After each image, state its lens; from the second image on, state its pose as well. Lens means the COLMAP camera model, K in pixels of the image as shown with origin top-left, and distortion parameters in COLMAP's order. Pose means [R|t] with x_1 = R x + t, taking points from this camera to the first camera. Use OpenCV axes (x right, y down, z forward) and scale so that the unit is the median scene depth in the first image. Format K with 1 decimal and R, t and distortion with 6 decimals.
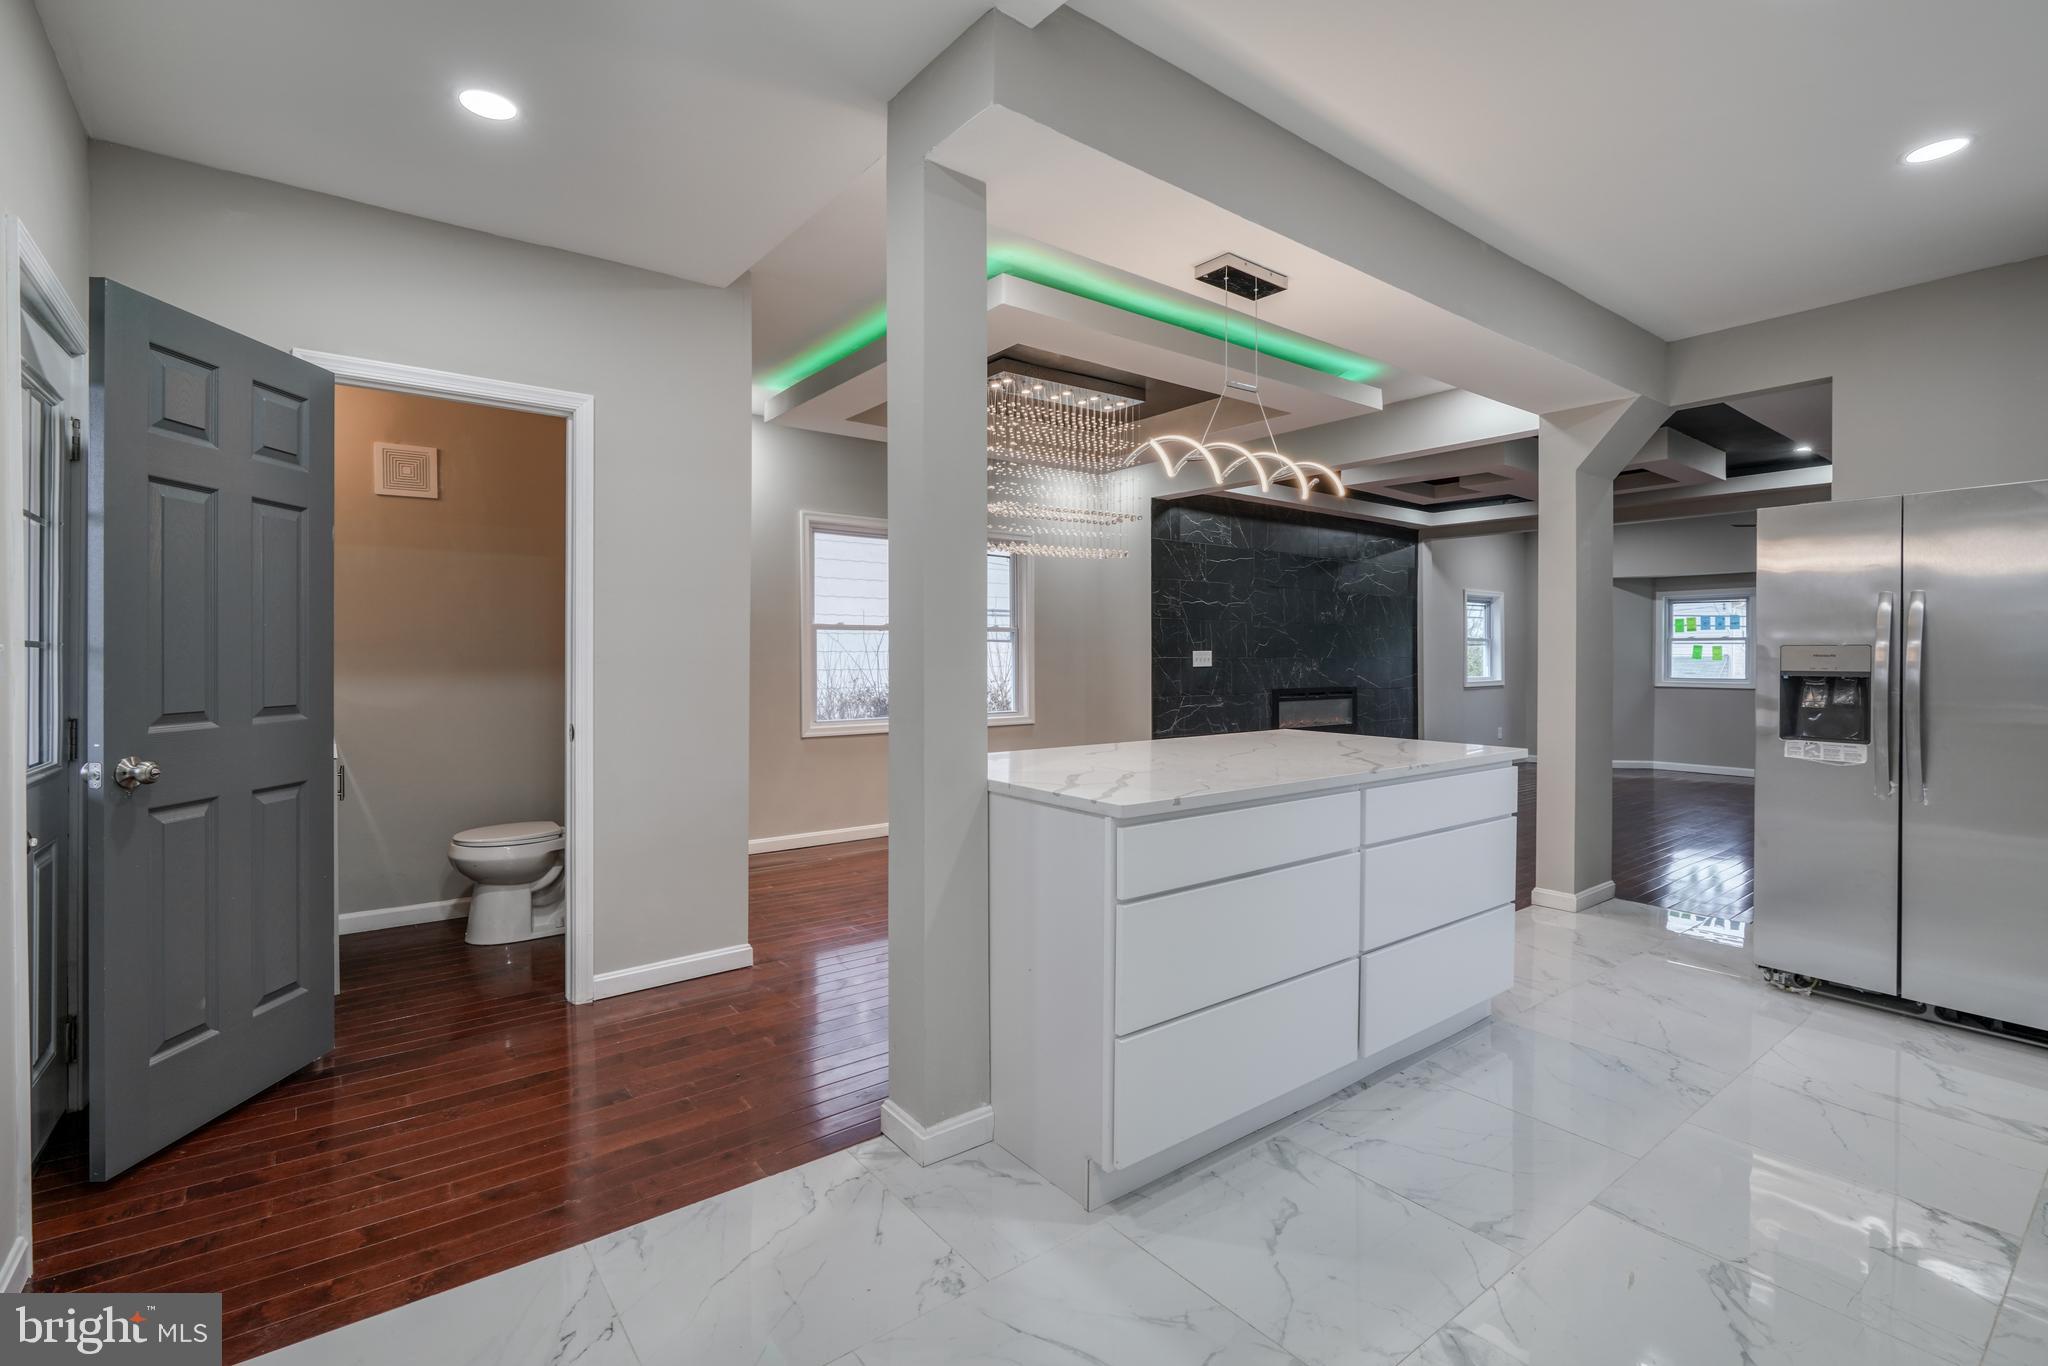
lens RADIAL K [[926.4, 0, 1001.0], [0, 926.4, 662.3], [0, 0, 1]] dist [-0.011955, 0.004322]
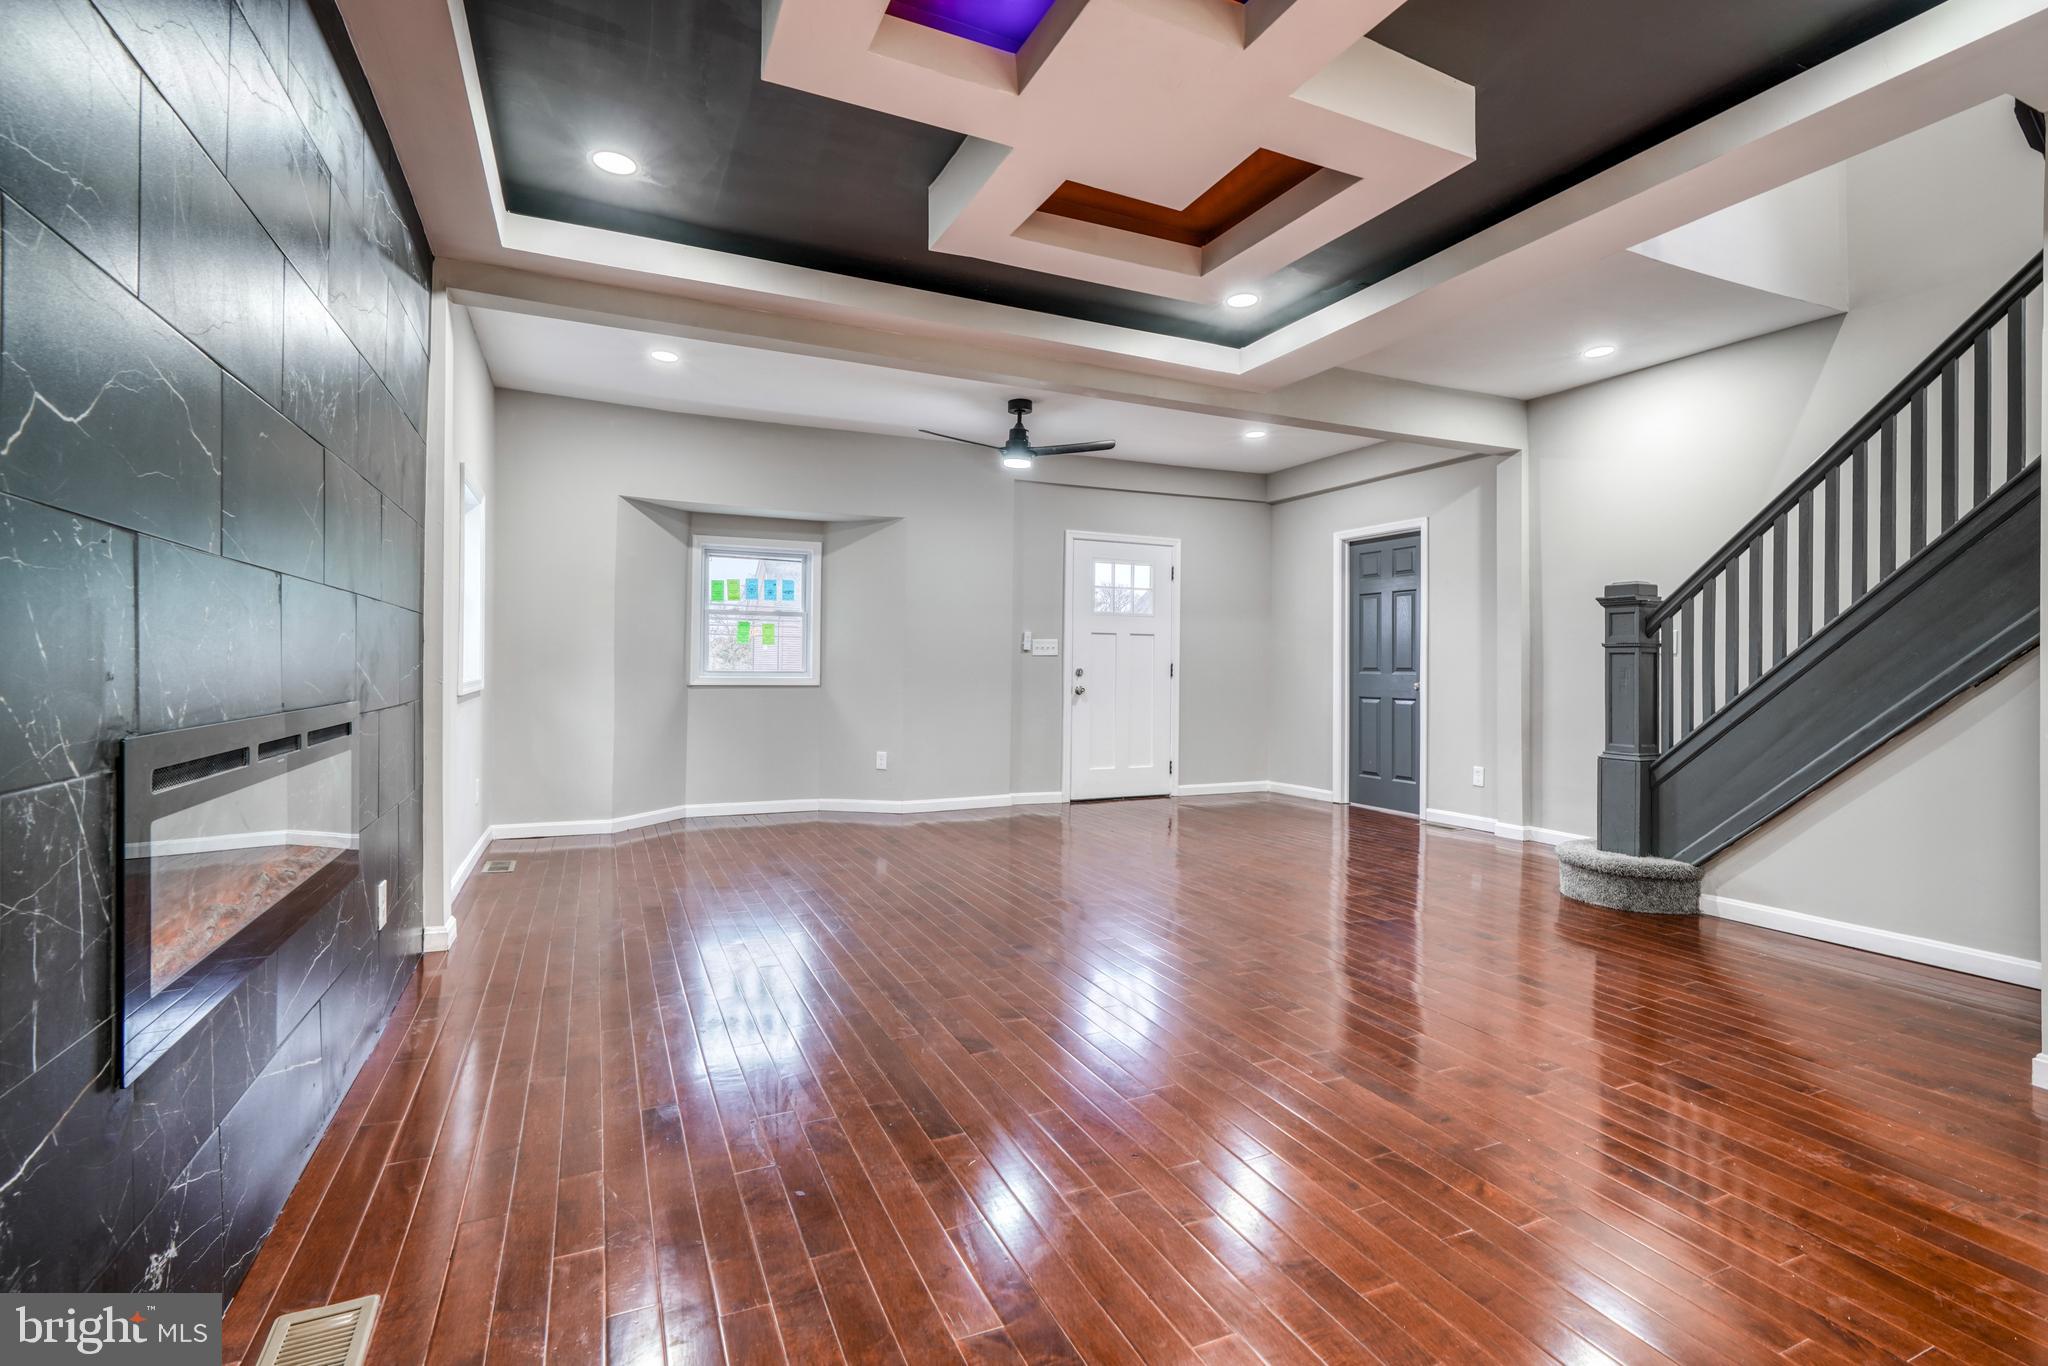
lens RADIAL K [[926.4, 0, 1013.1], [0, 926.4, 663.3], [0, 0, 1]] dist [-0.011955, 0.004322]
pose [[0.218698, 0.005981, 0.975774, 0.197648], [-0.003352, 0.999980, -0.005378, 0.019086], [-0.975787, -0.002095, 0.218714, 0.882471]]
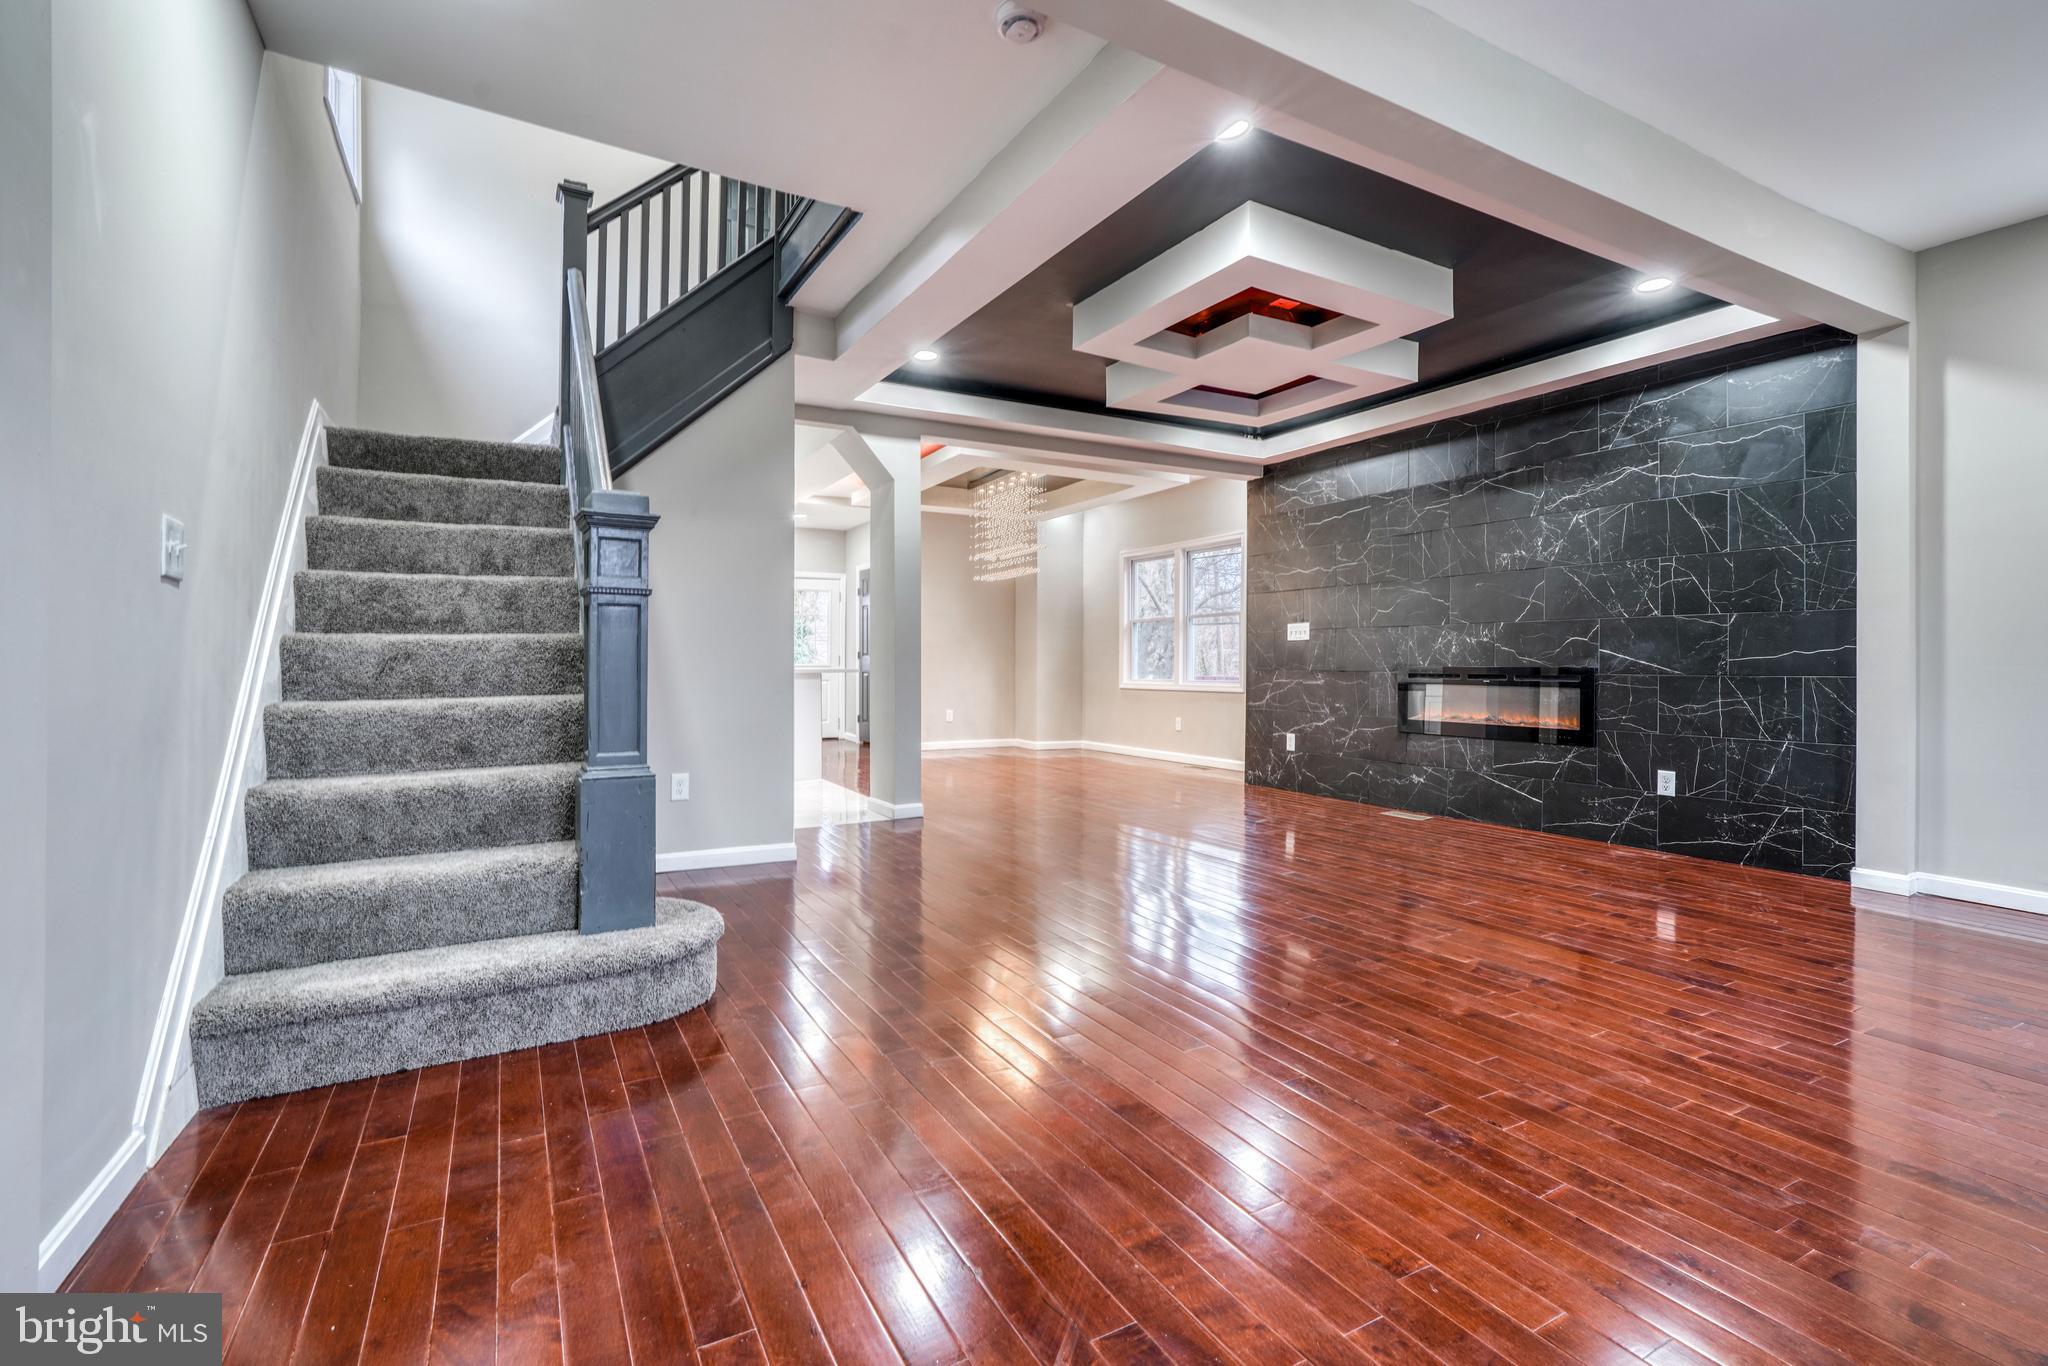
lens RADIAL K [[926.4, 0, 1026.0], [0, 926.4, 669.3], [0, 0, 1]] dist [-0.011955, 0.004322]
pose [[-0.134319, 0.007067, -0.990913, 1.169960], [-0.001126, 0.999973, 0.007284, 0.027557], [0.990938, 0.002094, -0.134307, 0.845231]]
